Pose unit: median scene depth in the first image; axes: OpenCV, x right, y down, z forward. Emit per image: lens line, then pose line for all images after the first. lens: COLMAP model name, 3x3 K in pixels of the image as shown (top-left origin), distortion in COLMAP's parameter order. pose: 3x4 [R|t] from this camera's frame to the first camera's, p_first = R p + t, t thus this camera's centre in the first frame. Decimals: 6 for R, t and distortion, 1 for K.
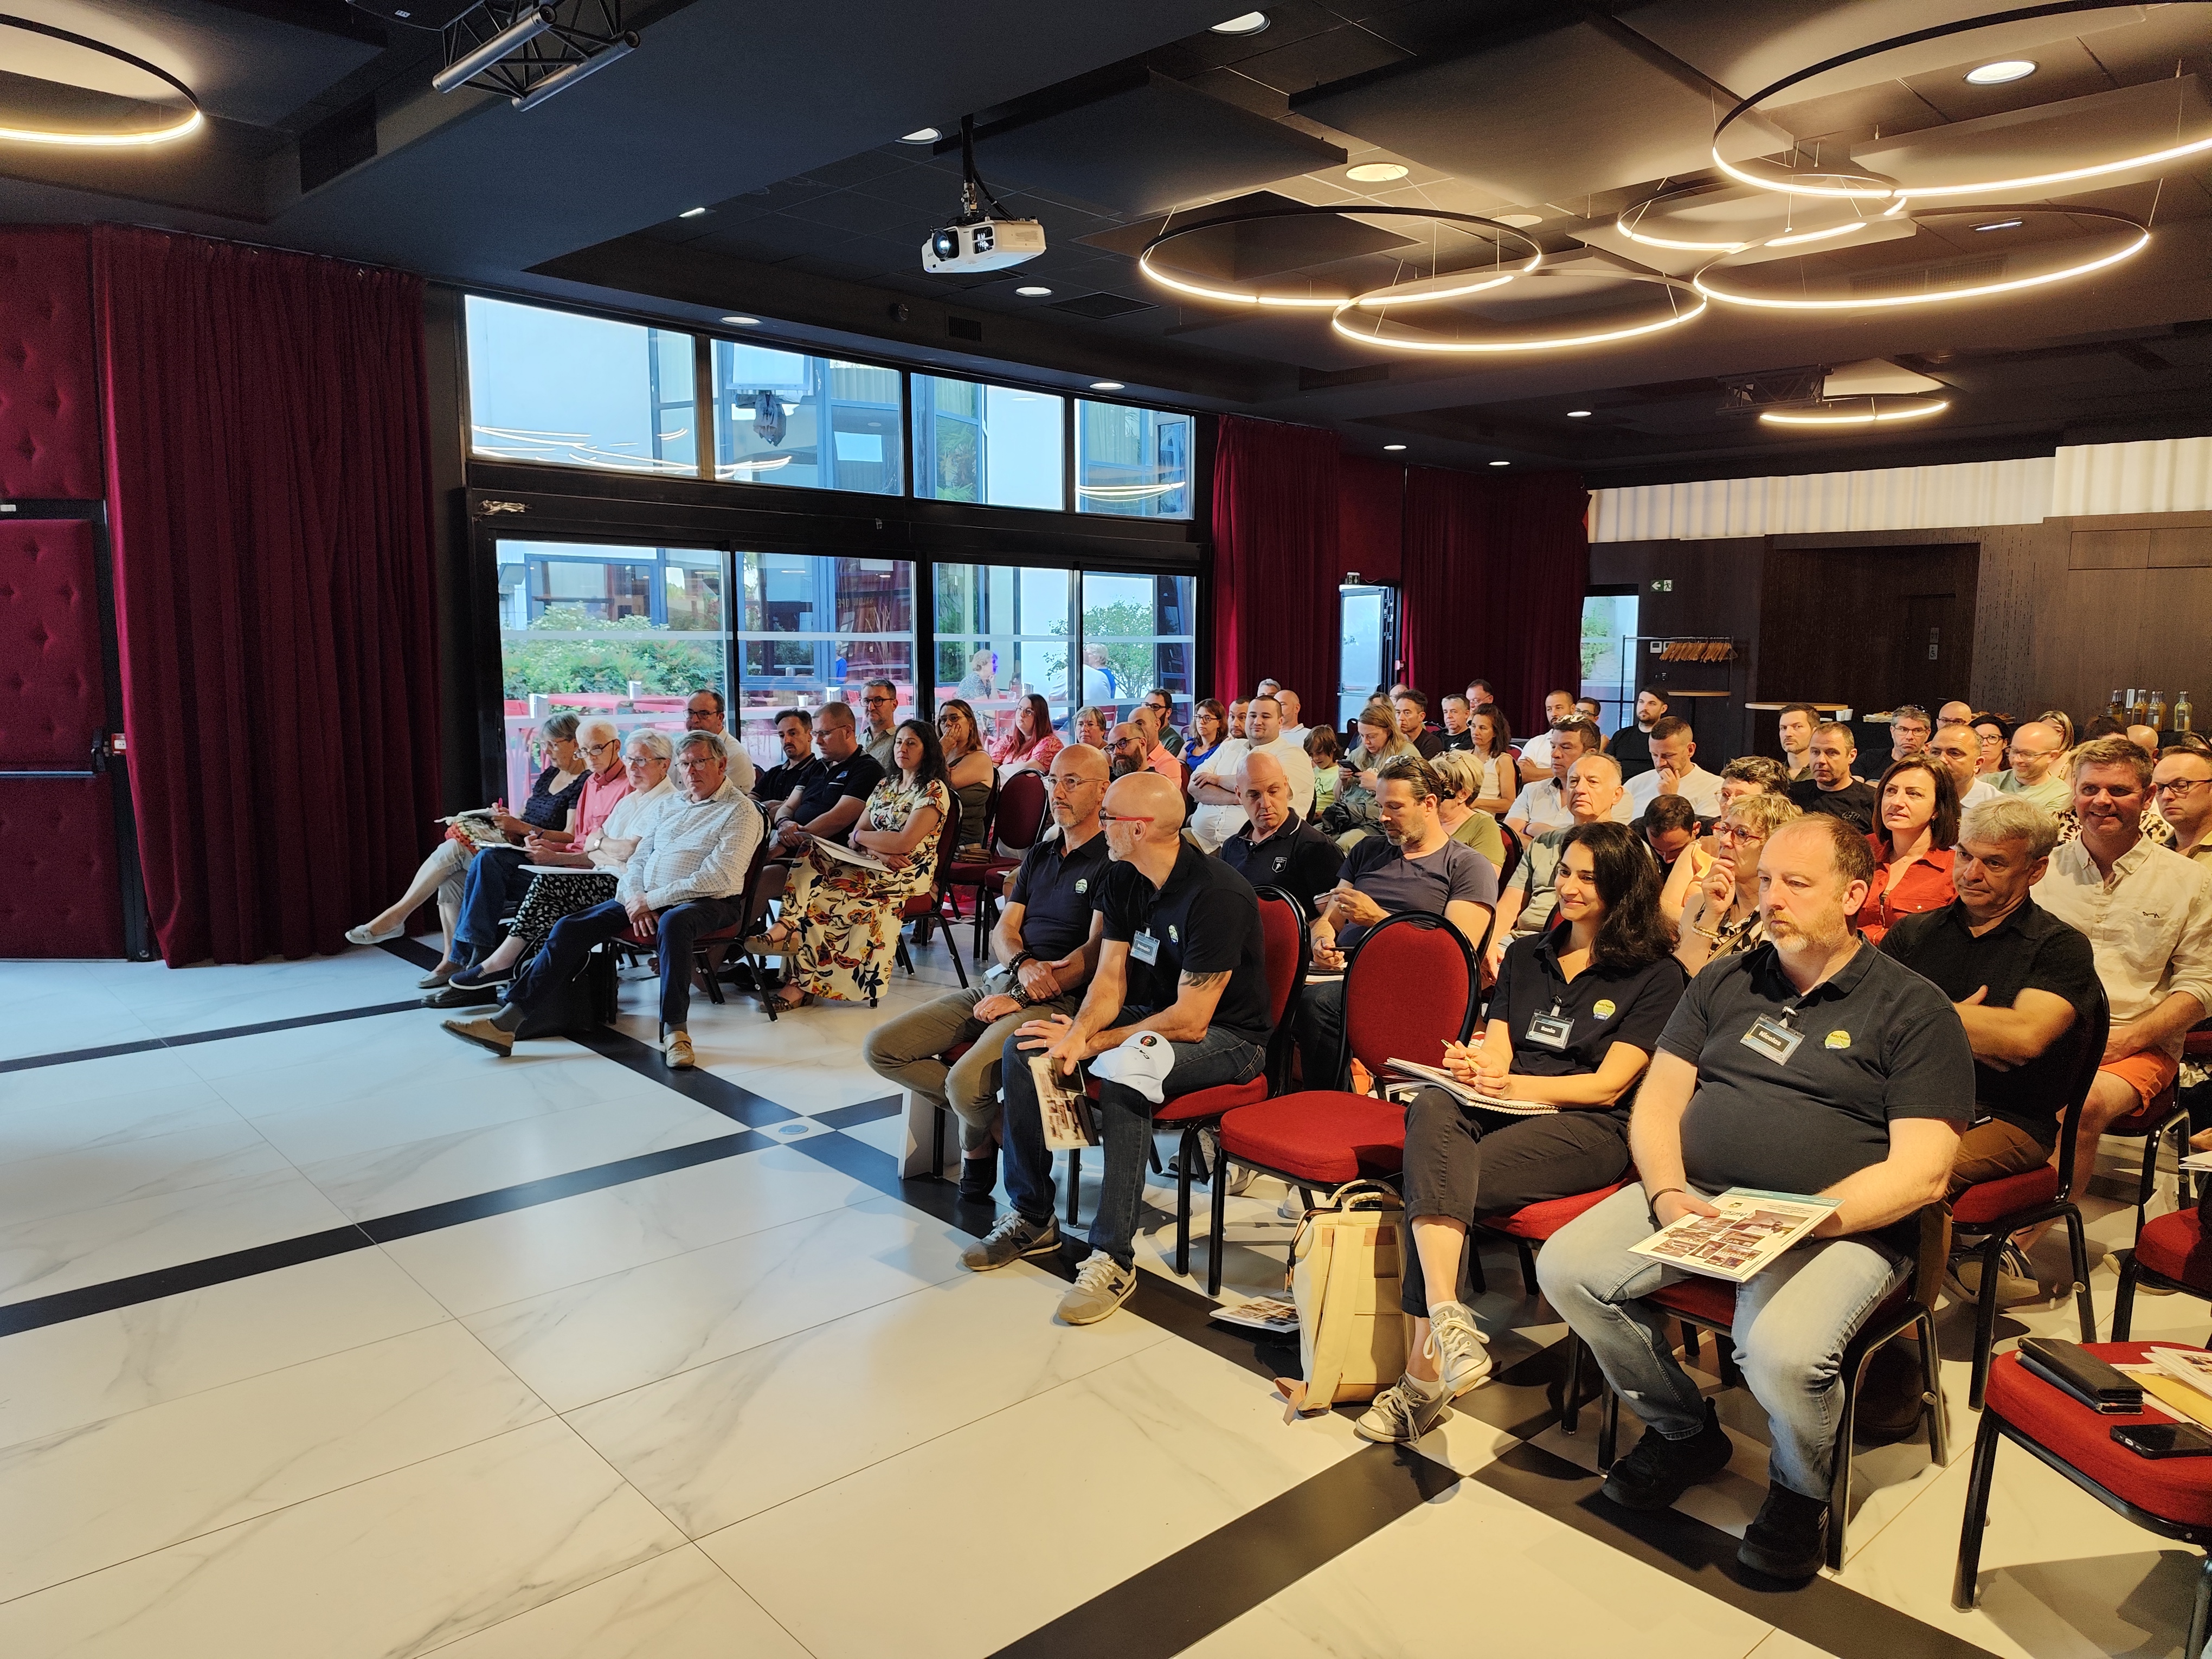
lens RADIAL K [[1574.7, 0, 1106.0], [0, 1574.7, 829.5], [0, 0, 1]] dist [0.033292, -0.043809]
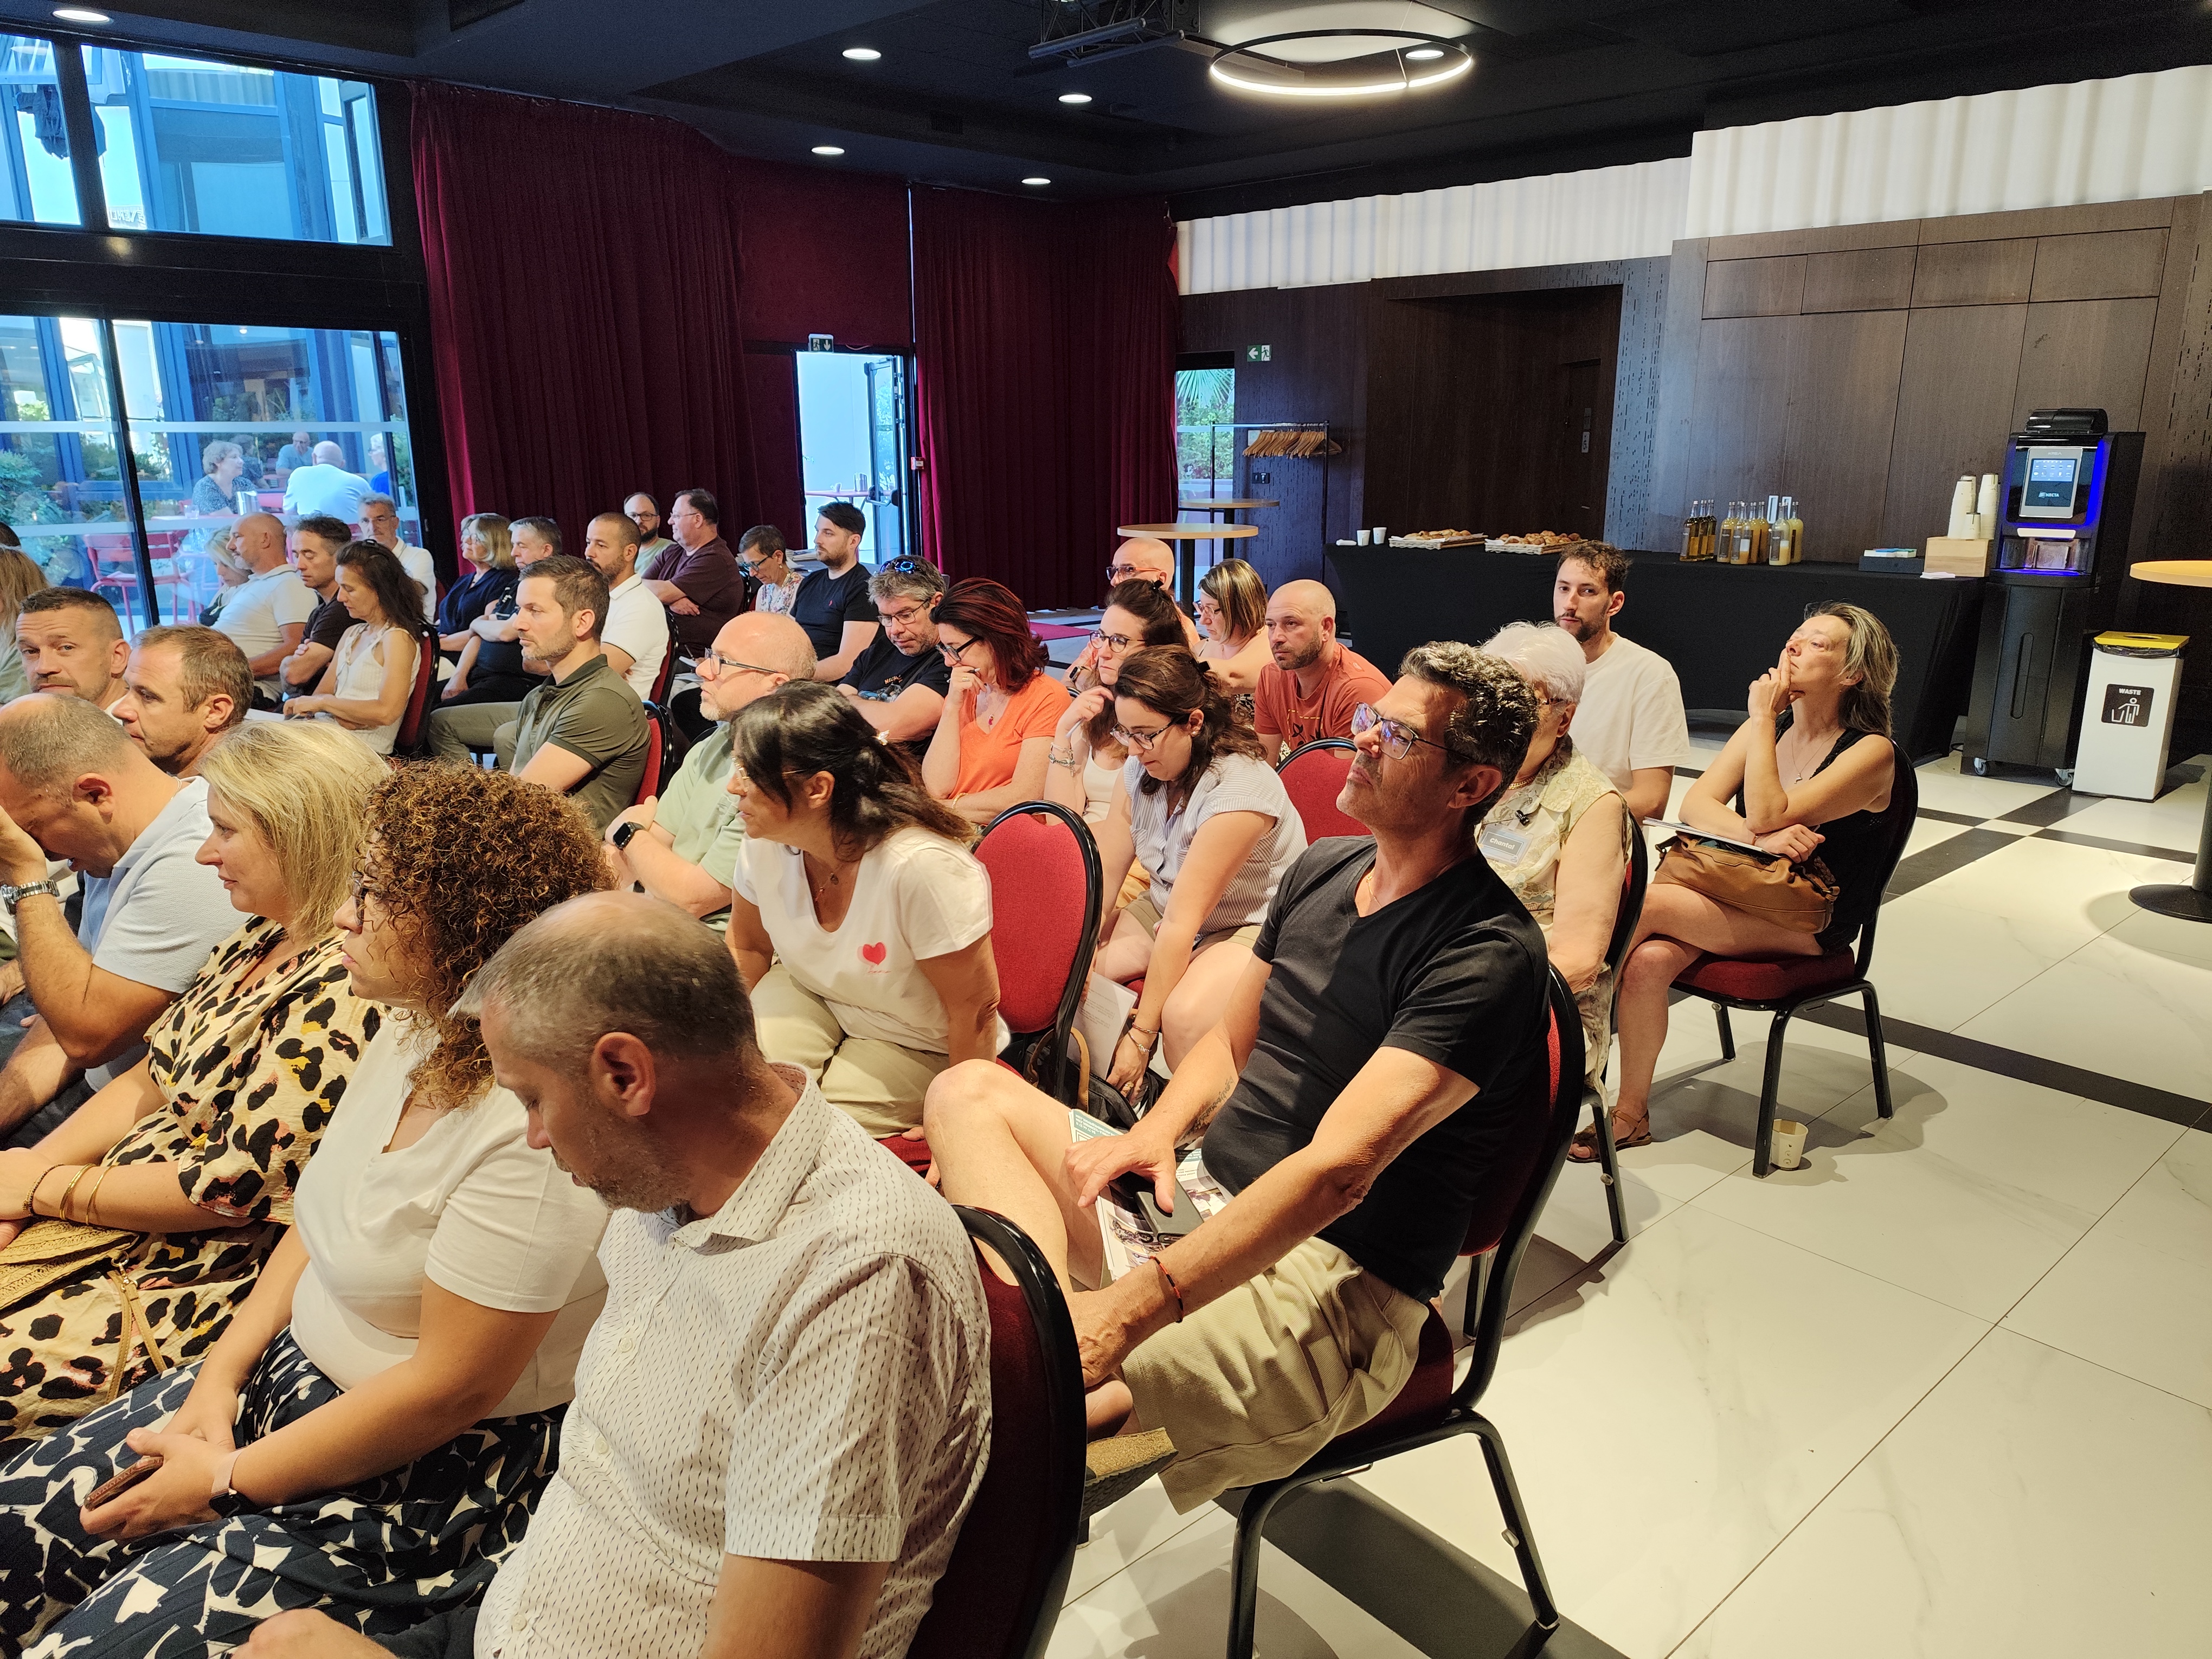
lens RADIAL K [[1569.3, 0, 1118.1], [0, 1569.3, 839.0], [0, 0, 1]] dist [0.022068, -0.029534]
pose [[0.999978, -0.004856, -0.004416, 0.704724], [0.005400, 0.991085, 0.133118, -0.064248], [0.003730, -0.133139, 0.991090, 0.574664]]
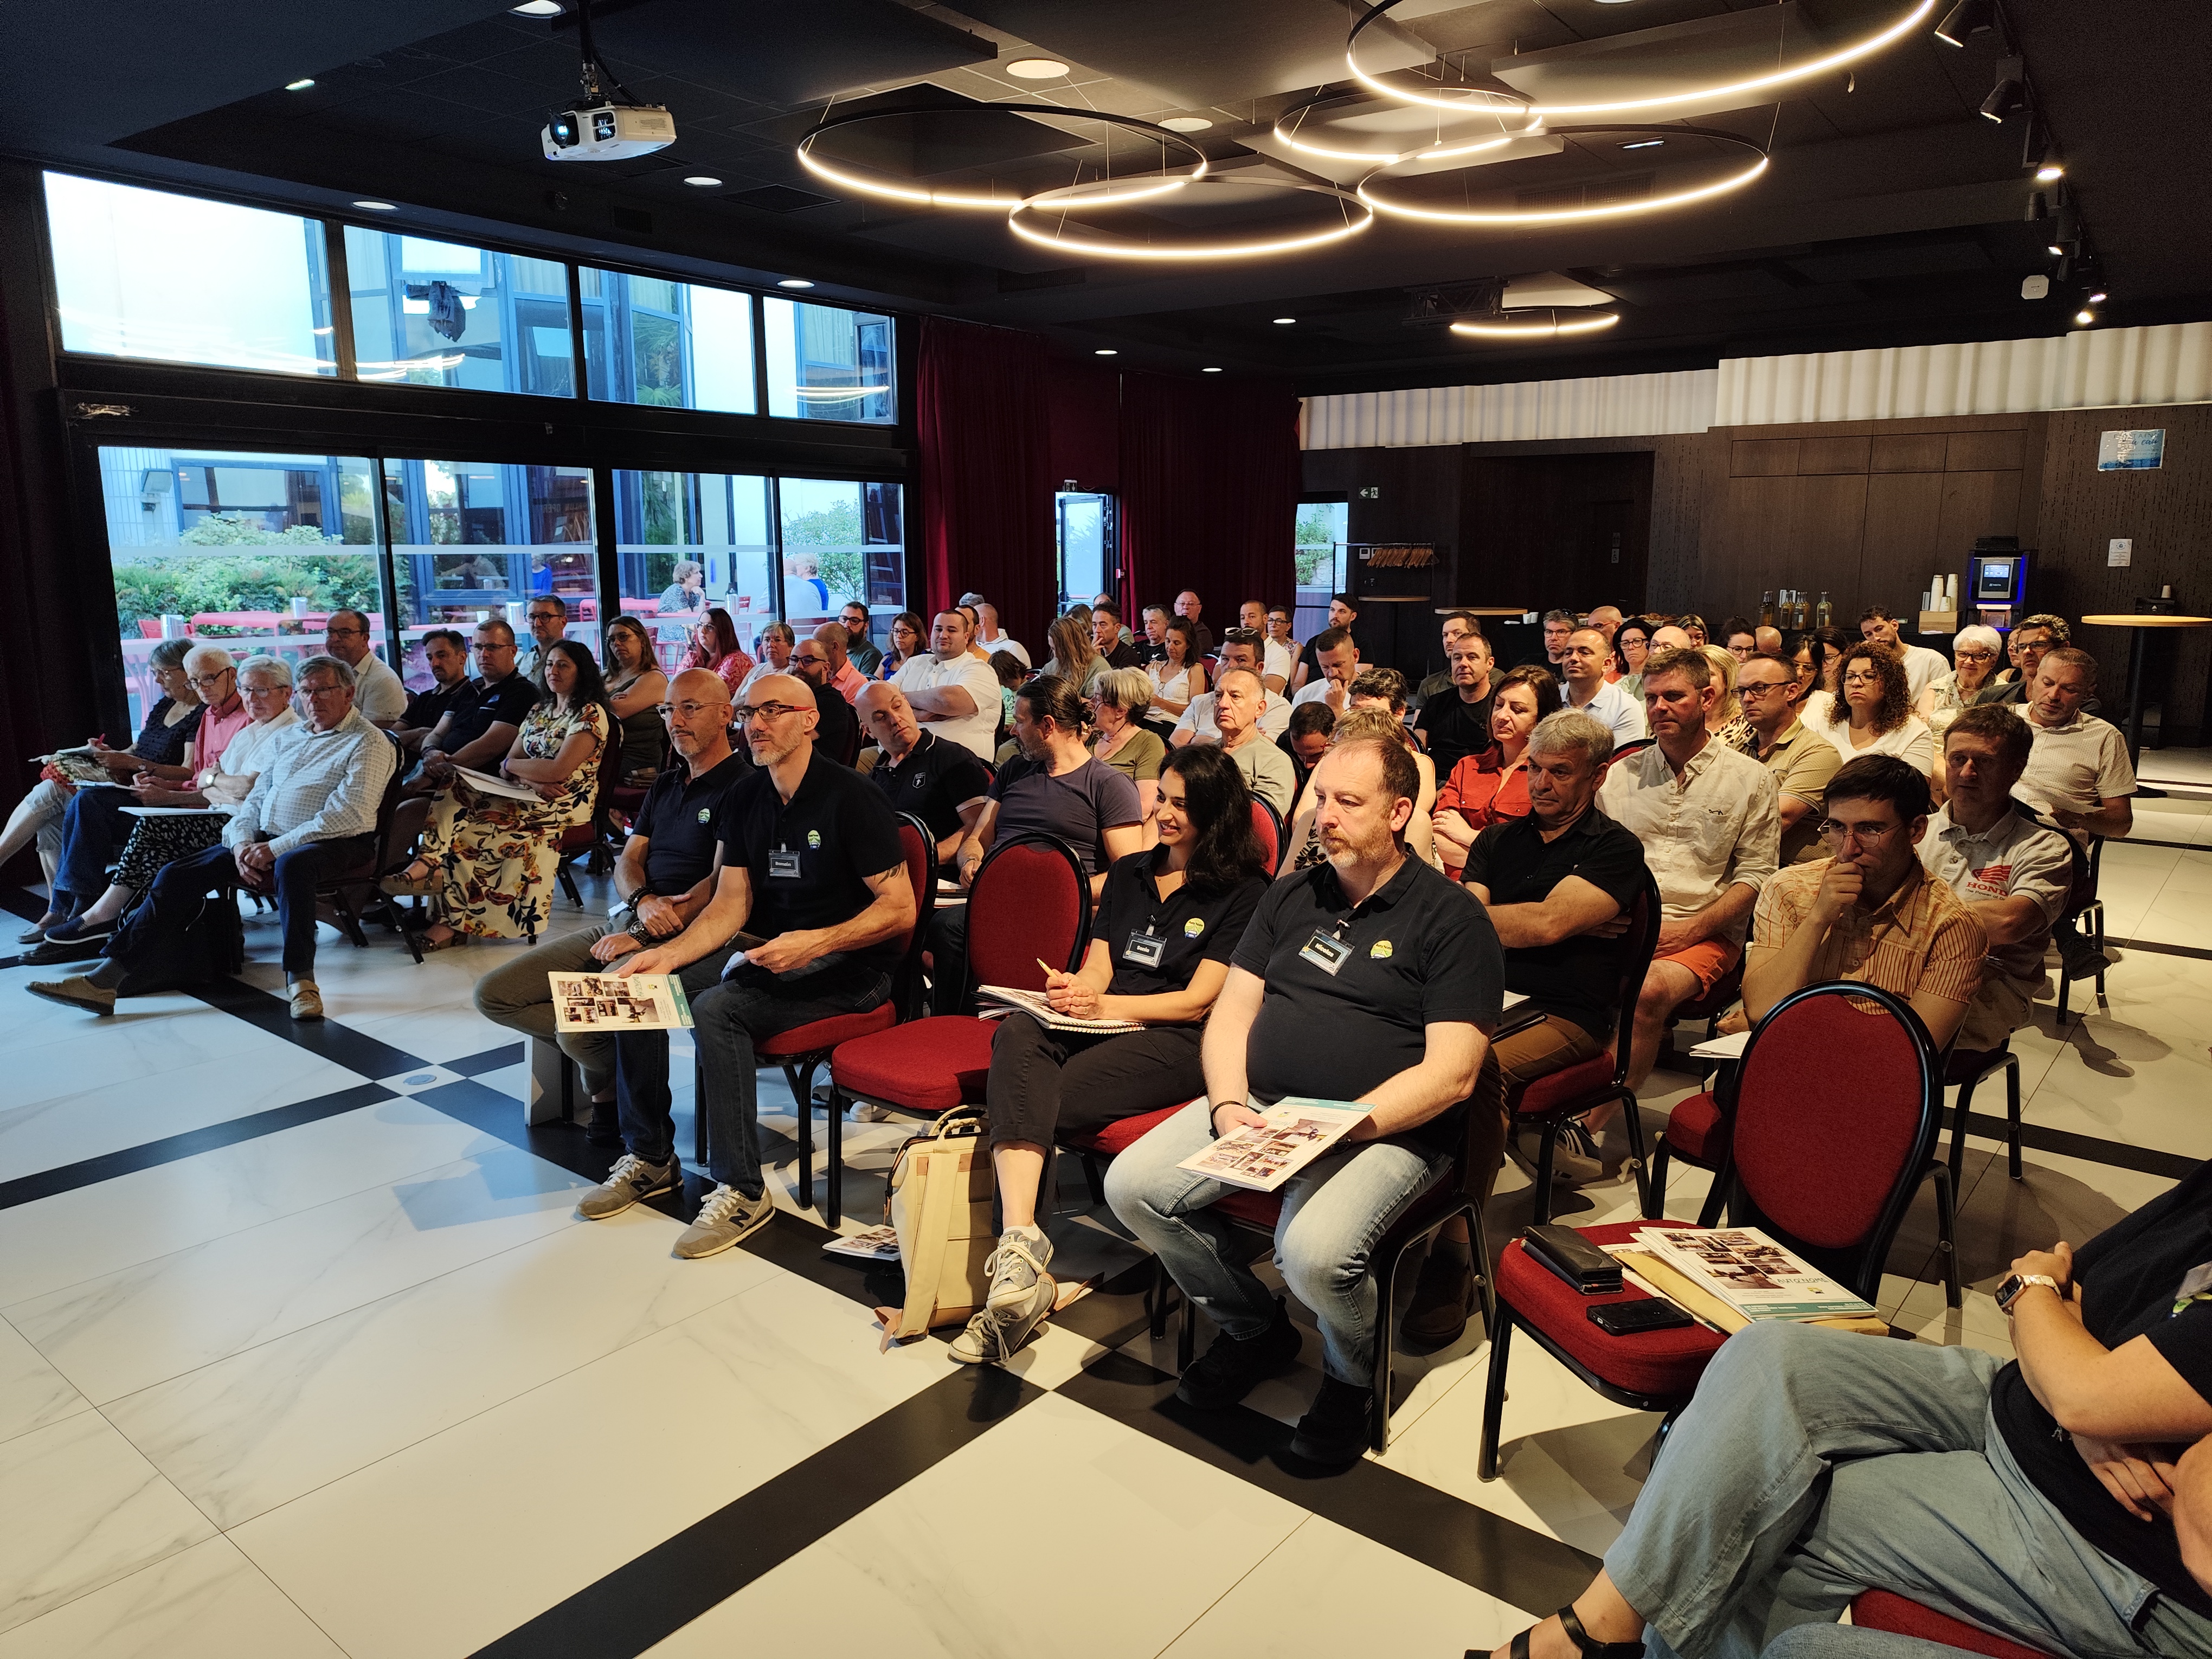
lens RADIAL K [[1574.7, 0, 1106.0], [0, 1574.7, 829.5], [0, 0, 1]] dist [0.033292, -0.043809]
pose [[0.988310, -0.033851, 0.148649, 0.056259], [0.025076, 0.997852, 0.060517, -0.005692], [-0.150379, -0.056083, 0.987036, 0.004529]]
